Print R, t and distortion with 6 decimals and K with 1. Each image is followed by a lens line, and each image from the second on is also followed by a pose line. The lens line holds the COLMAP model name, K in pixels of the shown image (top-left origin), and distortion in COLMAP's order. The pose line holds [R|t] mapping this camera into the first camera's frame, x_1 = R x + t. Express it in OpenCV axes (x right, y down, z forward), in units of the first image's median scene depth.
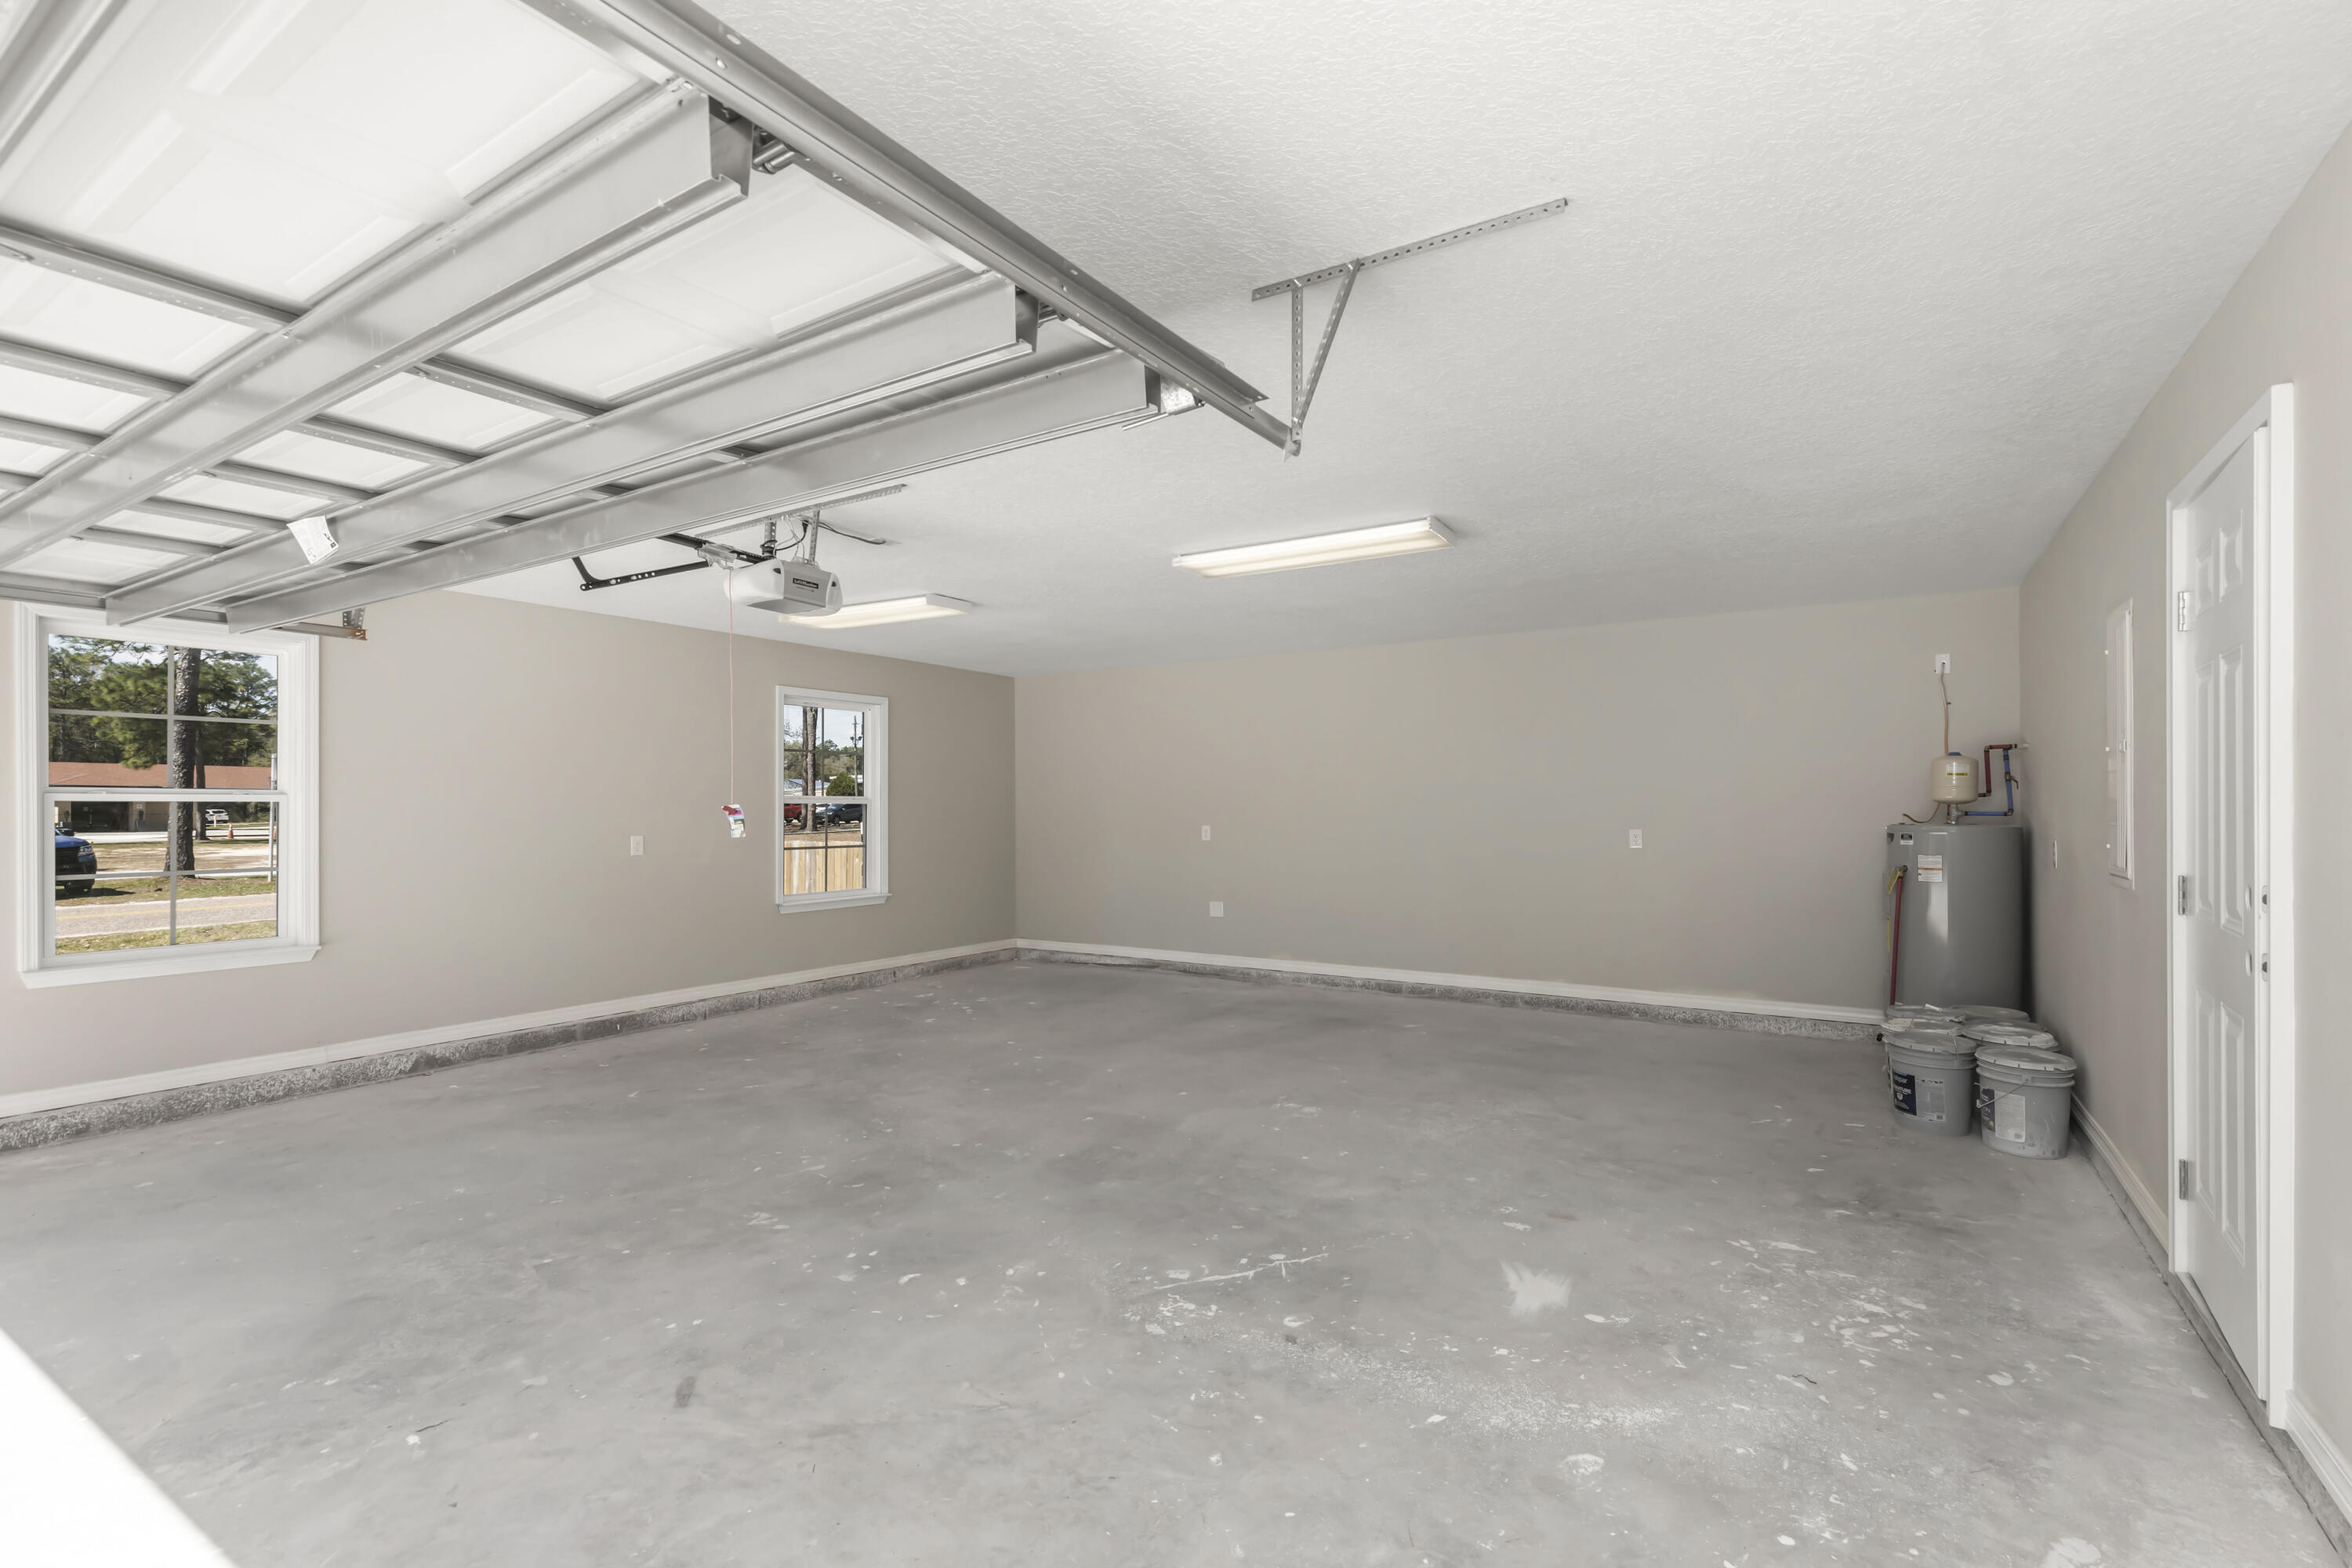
lens RADIAL K [[1069.8, 0, 1183.0], [0, 1069.8, 788.9], [0, 0, 1]] dist [0.007702, -0.001859]
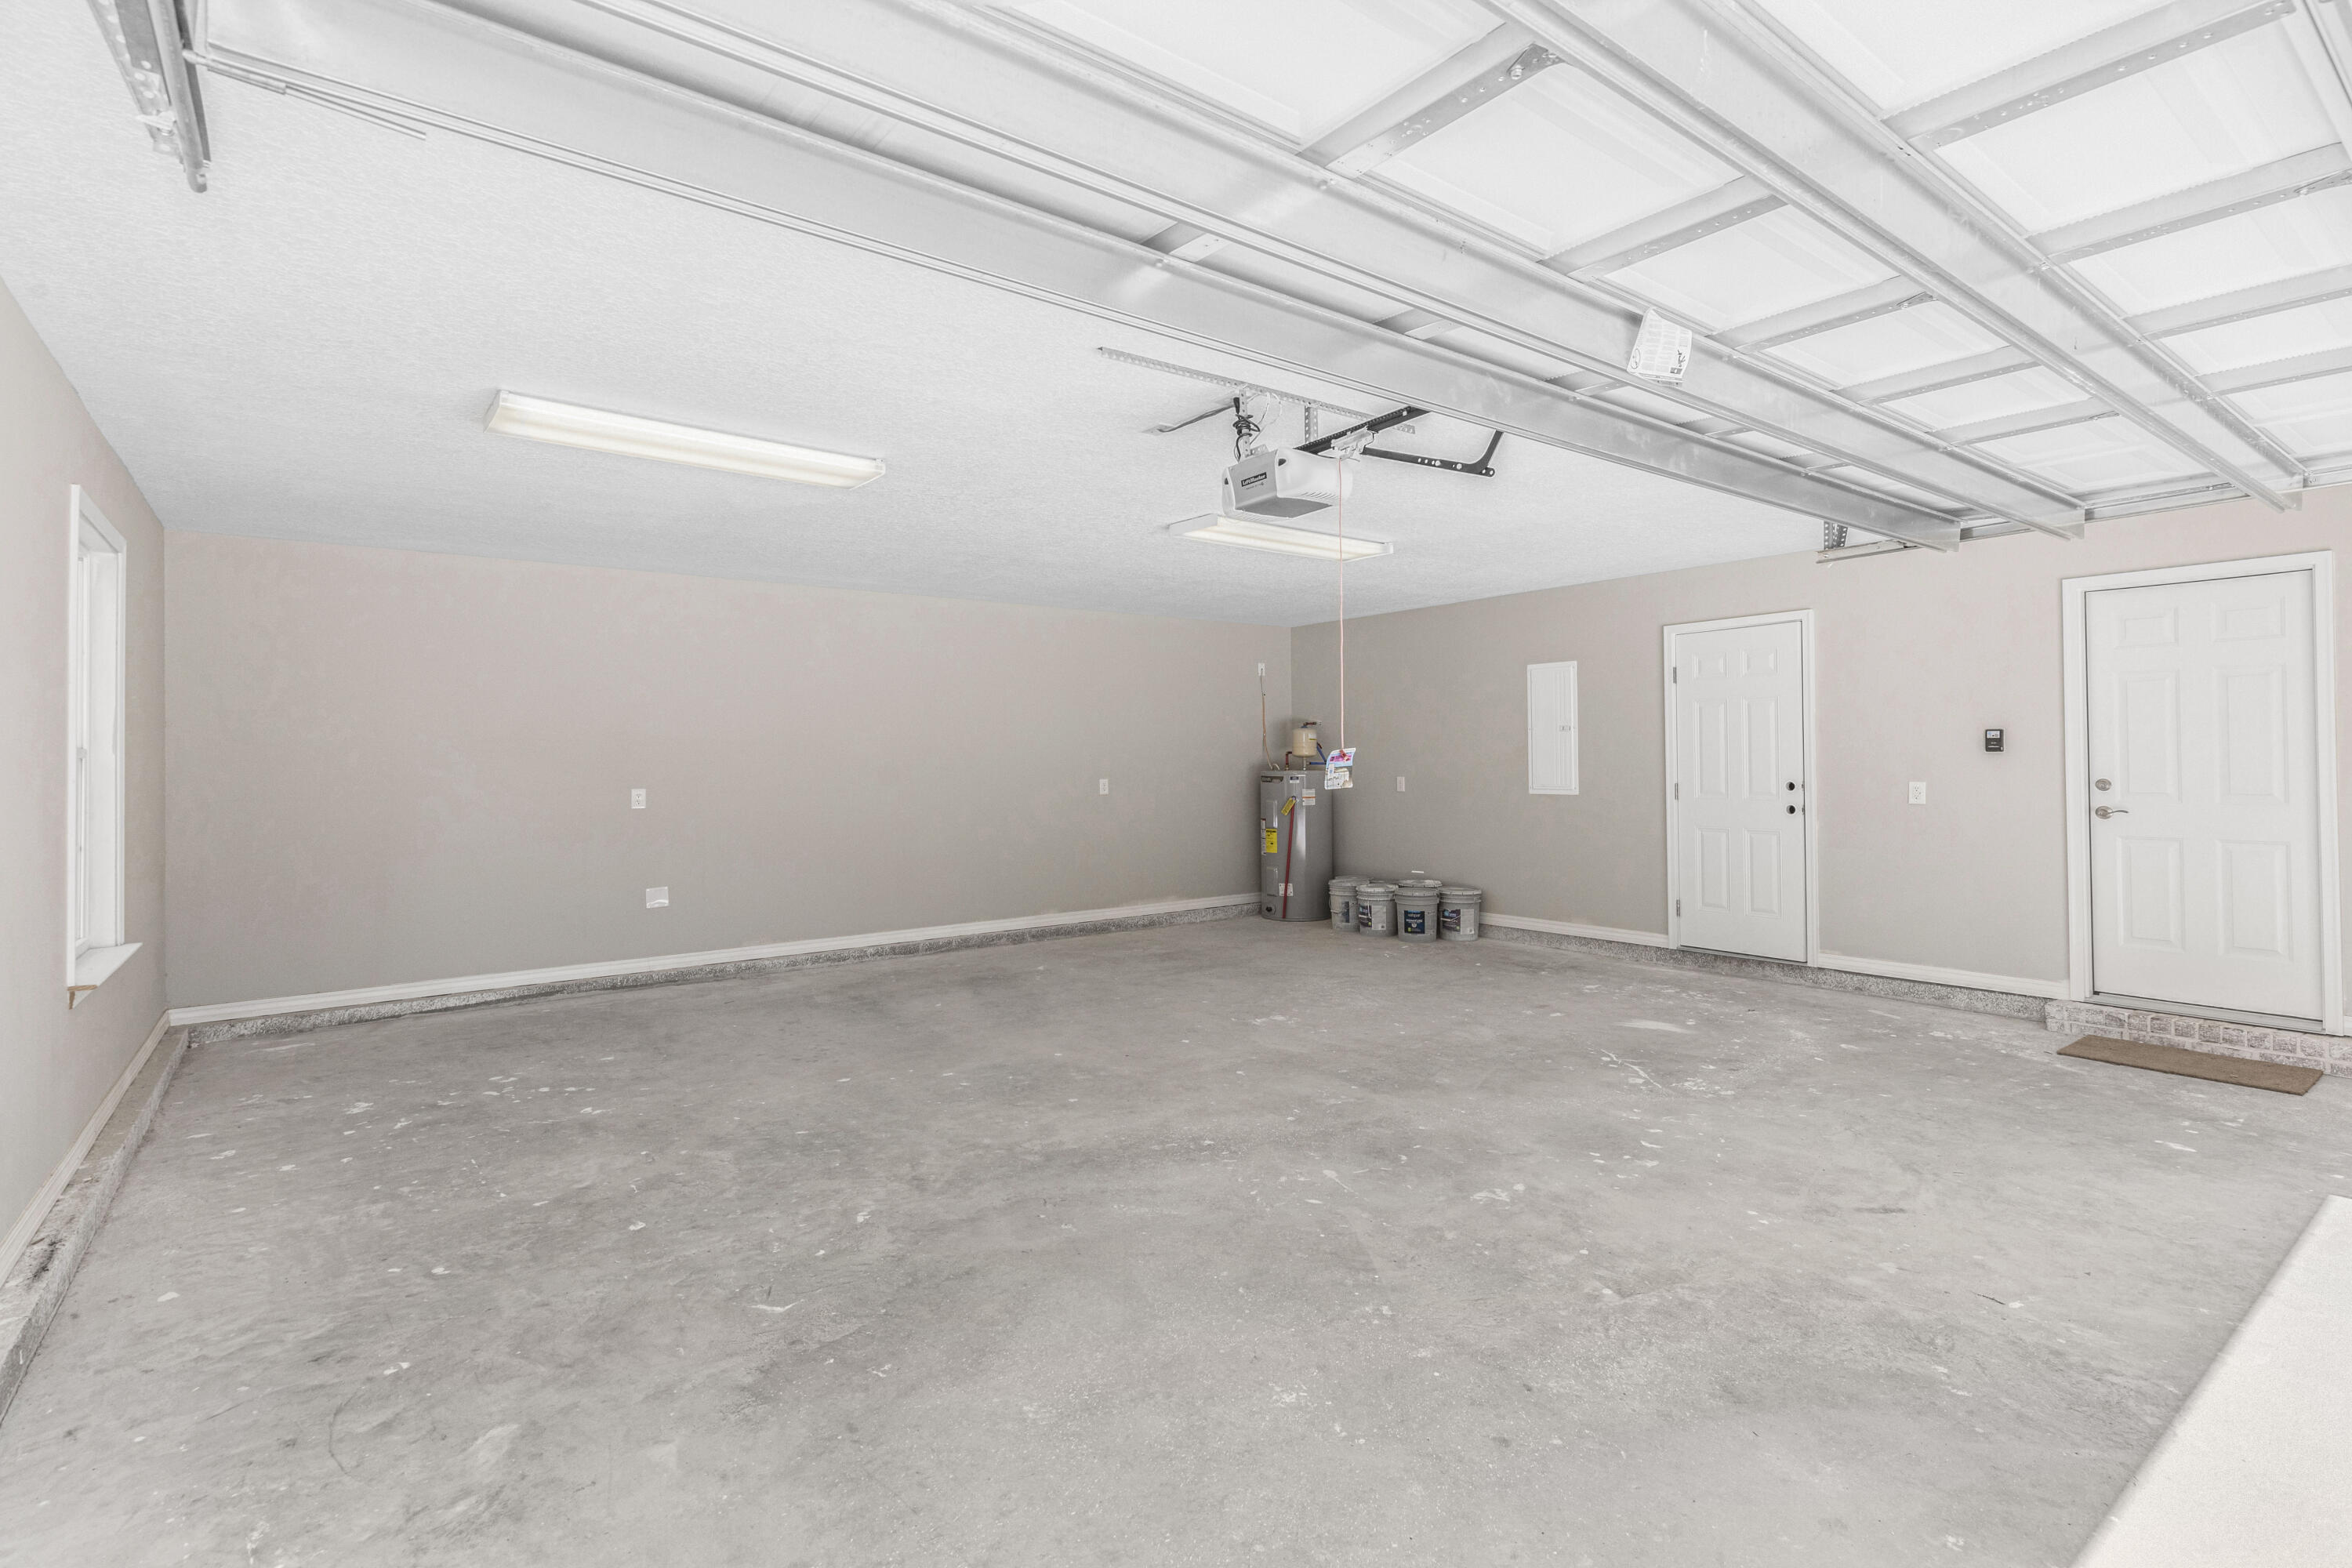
lens RADIAL K [[1069.8, 0, 1183.1], [0, 1069.8, 774.5], [0, 0, 1]] dist [0.007702, -0.001859]
pose [[0.357145, -0.012226, 0.933969, -1.405233], [-0.007518, 0.999844, 0.015963, 0.024739], [-0.934019, -0.012722, 0.356997, 0.961451]]
